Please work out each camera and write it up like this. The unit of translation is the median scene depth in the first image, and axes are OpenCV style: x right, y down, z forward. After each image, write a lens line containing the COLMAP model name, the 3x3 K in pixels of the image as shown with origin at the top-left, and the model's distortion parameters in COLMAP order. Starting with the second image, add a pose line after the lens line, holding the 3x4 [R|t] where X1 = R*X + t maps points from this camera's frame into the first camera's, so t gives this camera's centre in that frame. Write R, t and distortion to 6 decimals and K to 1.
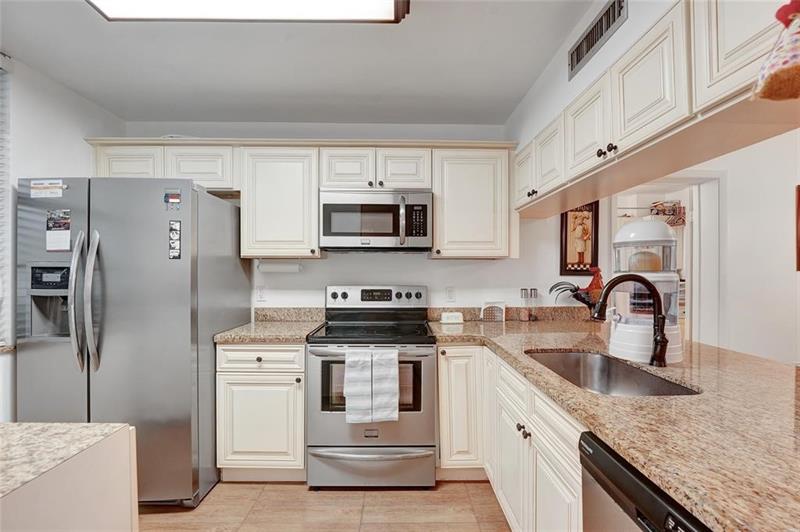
lens RADIAL K [[368.1, 0, 404.8], [0, 368.1, 273.1], [0, 0, 1]] dist [-0.005082, -0.000491]
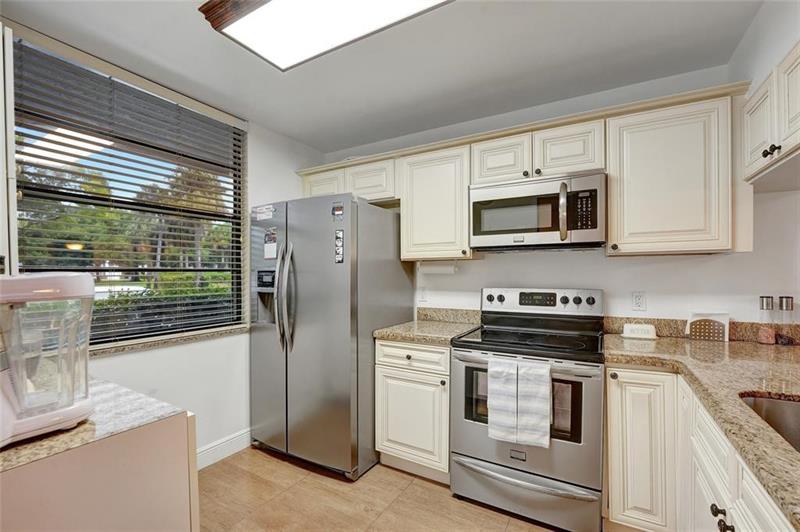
lens RADIAL K [[354.5, 0, 399.8], [0, 354.5, 277.4], [0, 0, 1]] dist [-0.012735, -0.000198]
pose [[0.854242, -0.000340, -0.519876, 0.104795], [0.004246, 0.999971, 0.006323, 0.001036], [0.519859, -0.007609, 0.854218, 0.125954]]
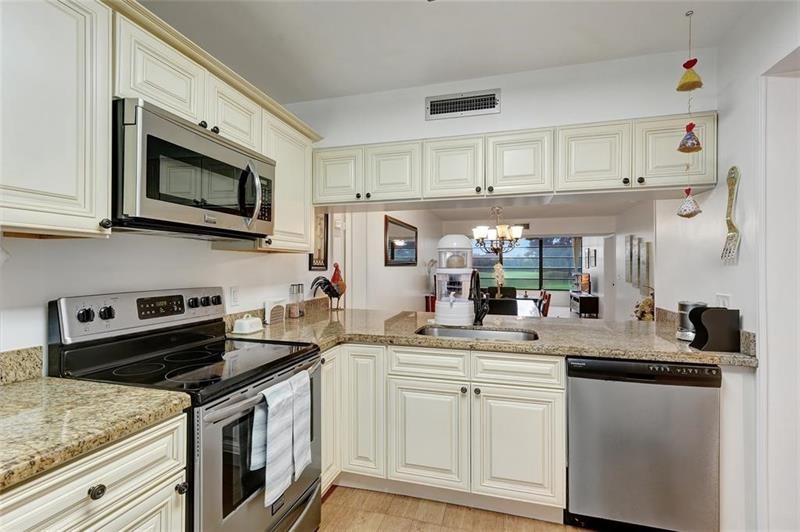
lens RADIAL K [[368.1, 0, 406.1], [0, 368.1, 266.7], [0, 0, 1]] dist [-0.005082, -0.000491]
pose [[0.290195, 0.000683, 0.956967, -0.667784], [-0.002960, 0.999996, 0.000184, -0.006807], [-0.956963, -0.002886, 0.290196, 0.564931]]
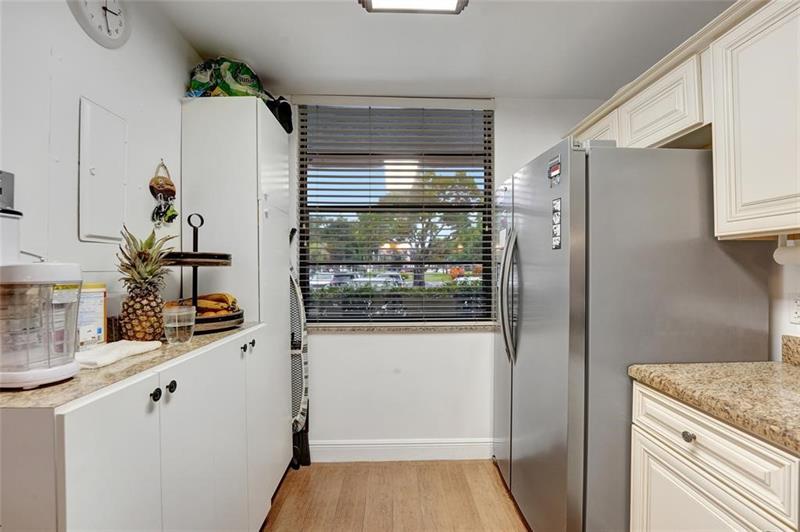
lens RADIAL K [[333.2, 0, 401.2], [0, 333.2, 267.4], [0, 0, 1]] dist [-0.022324, 0.000941]
pose [[0.007700, -0.005639, -0.999954, 0.051837], [-0.001360, 0.999983, -0.005650, 0.003384], [0.999969, 0.001403, 0.007692, 0.592533]]
